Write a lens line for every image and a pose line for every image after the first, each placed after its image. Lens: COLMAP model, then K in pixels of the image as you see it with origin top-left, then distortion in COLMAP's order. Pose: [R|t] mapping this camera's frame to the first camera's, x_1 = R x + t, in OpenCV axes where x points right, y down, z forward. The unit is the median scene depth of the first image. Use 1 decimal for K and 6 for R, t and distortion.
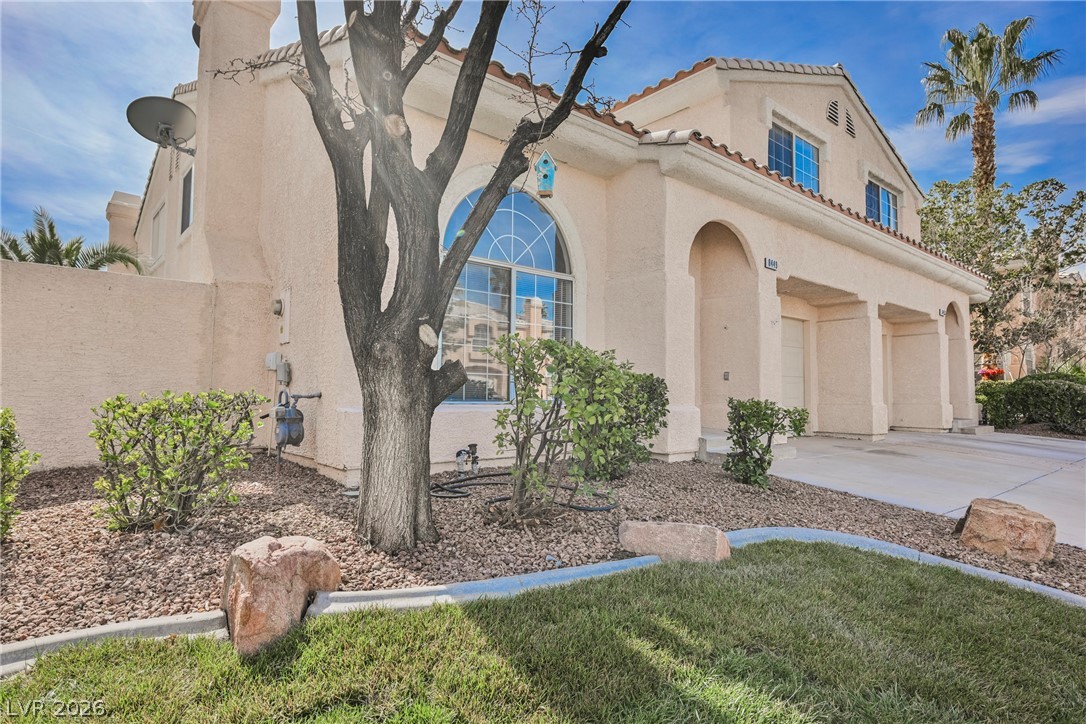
lens RADIAL K [[640.2, 0, 516.8], [0, 640.2, 353.8], [0, 0, 1]] dist [-0.001330, -0.000390]
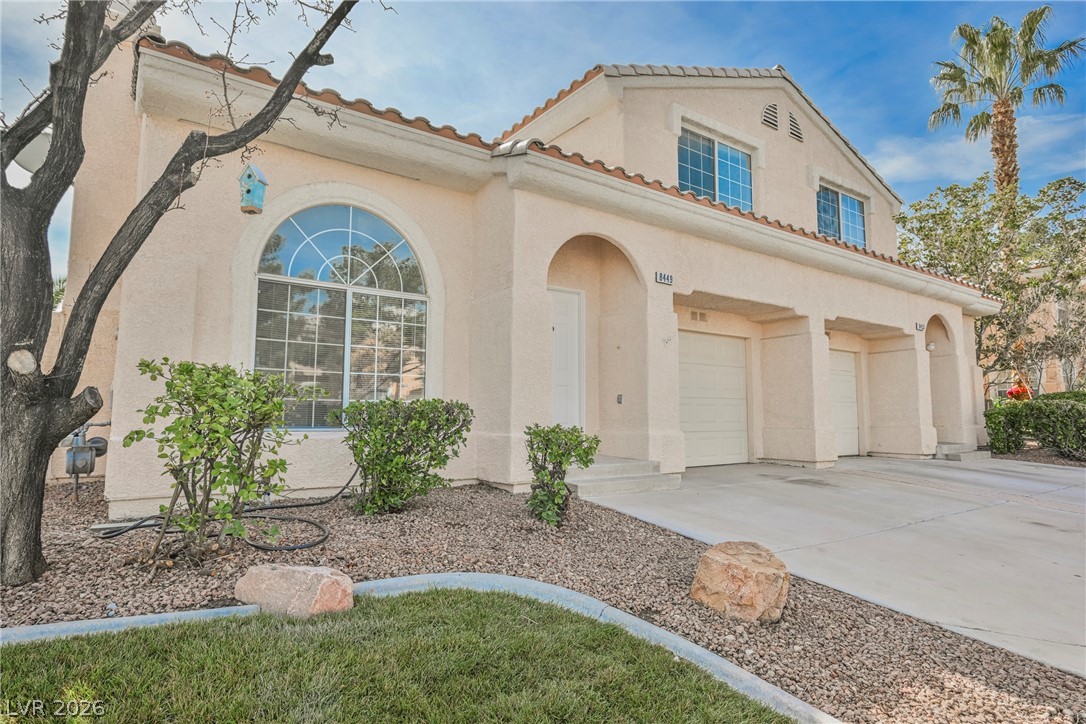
lens RADIAL K [[640.2, 0, 524.5], [0, 640.2, 350.2], [0, 0, 1]] dist [-0.001330, -0.000390]
pose [[0.995212, -0.015277, -0.096535, 0.229922], [0.011349, 0.999090, -0.041104, 0.000375], [0.097075, 0.039812, 0.994480, 0.046024]]
